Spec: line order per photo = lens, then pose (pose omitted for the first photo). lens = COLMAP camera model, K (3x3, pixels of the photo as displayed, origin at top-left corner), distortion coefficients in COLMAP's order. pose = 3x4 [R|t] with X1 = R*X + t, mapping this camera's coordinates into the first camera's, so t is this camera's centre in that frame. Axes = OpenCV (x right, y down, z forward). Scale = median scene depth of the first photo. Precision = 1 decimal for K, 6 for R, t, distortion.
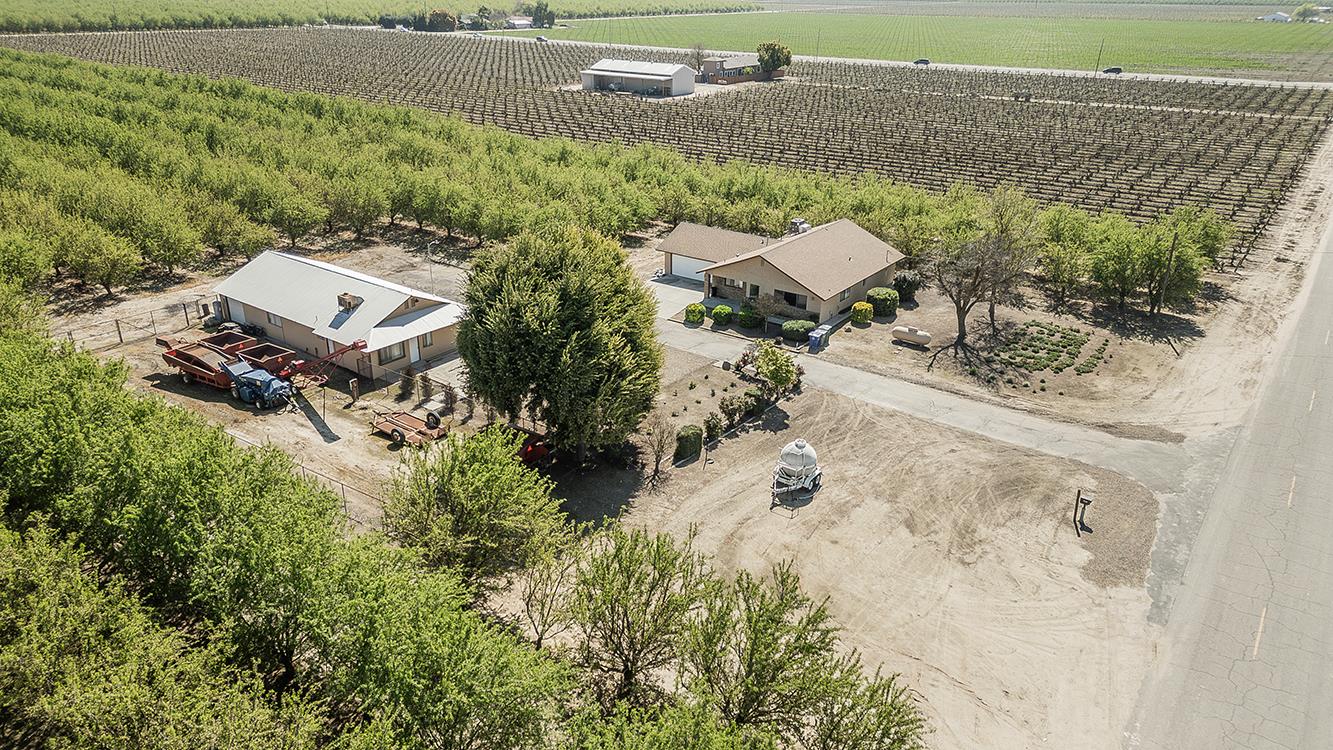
lens RADIAL K [[920.8, 0, 666.5], [0, 920.8, 375.0], [0, 0, 1]] dist [0.076912, -0.059527]
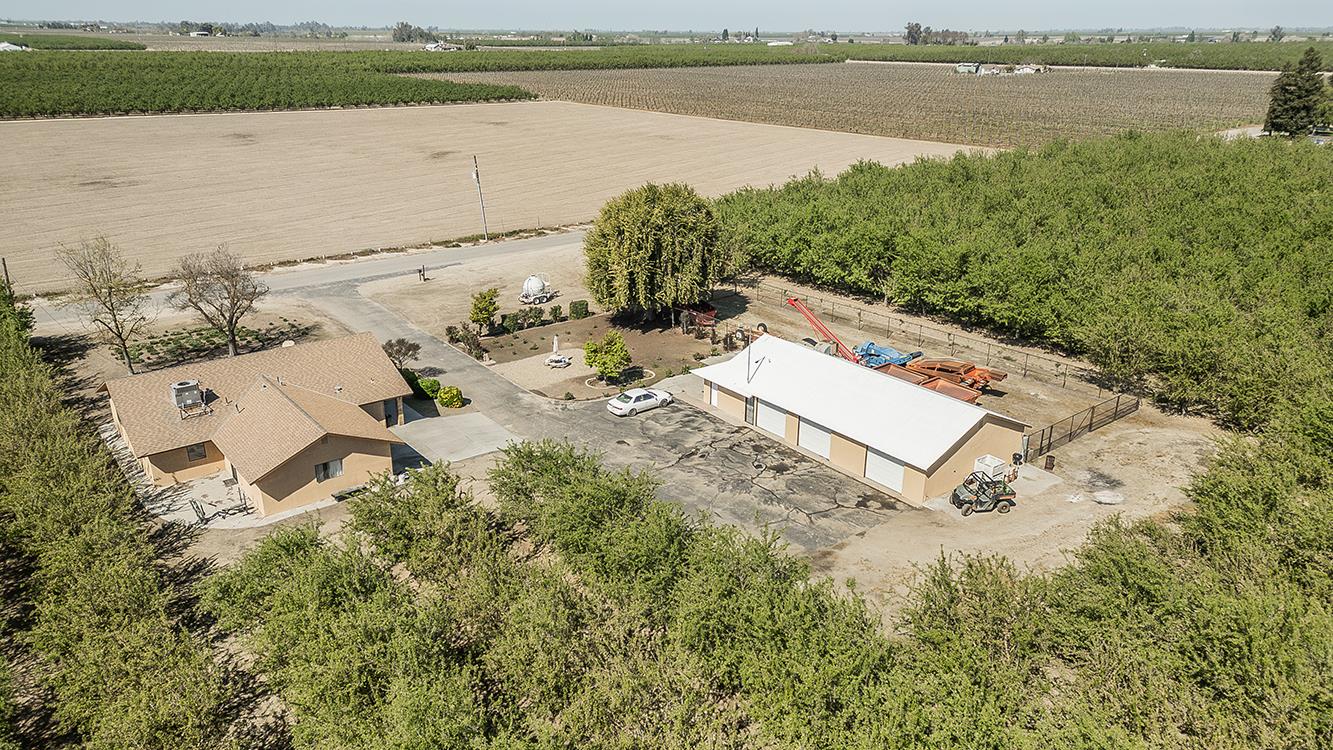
lens RADIAL K [[920.8, 0, 666.5], [0, 920.8, 375.0], [0, 0, 1]] dist [0.076912, -0.059527]
pose [[-0.969752, -0.097217, 0.223896, -0.365658], [0.082349, 0.733183, 0.675027, -0.676152], [-0.229781, 0.673046, -0.703000, 1.629113]]
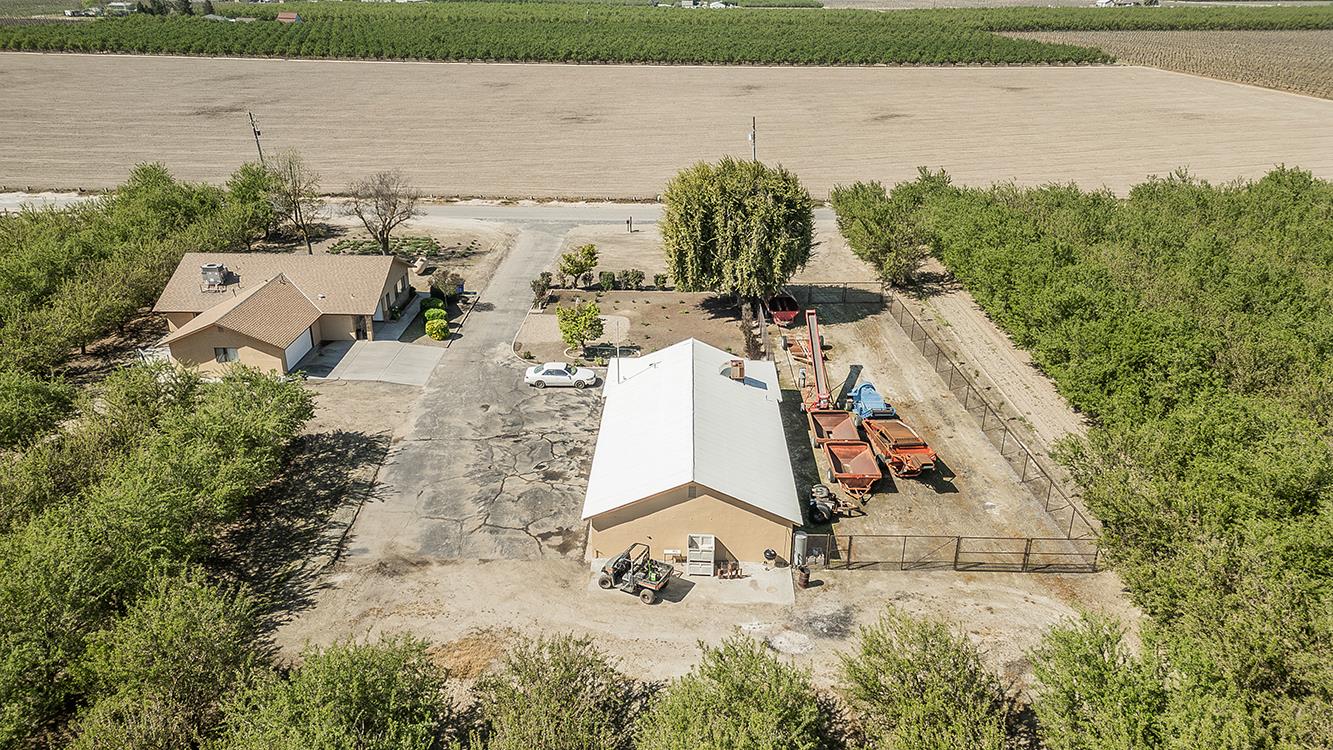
lens RADIAL K [[920.8, 0, 666.5], [0, 920.8, 375.0], [0, 0, 1]] dist [0.076912, -0.059527]
pose [[-0.595044, -0.323494, 0.735713, -0.846255], [0.301684, 0.758569, 0.577546, -0.526249], [-0.744922, 0.565618, -0.353789, 1.251385]]
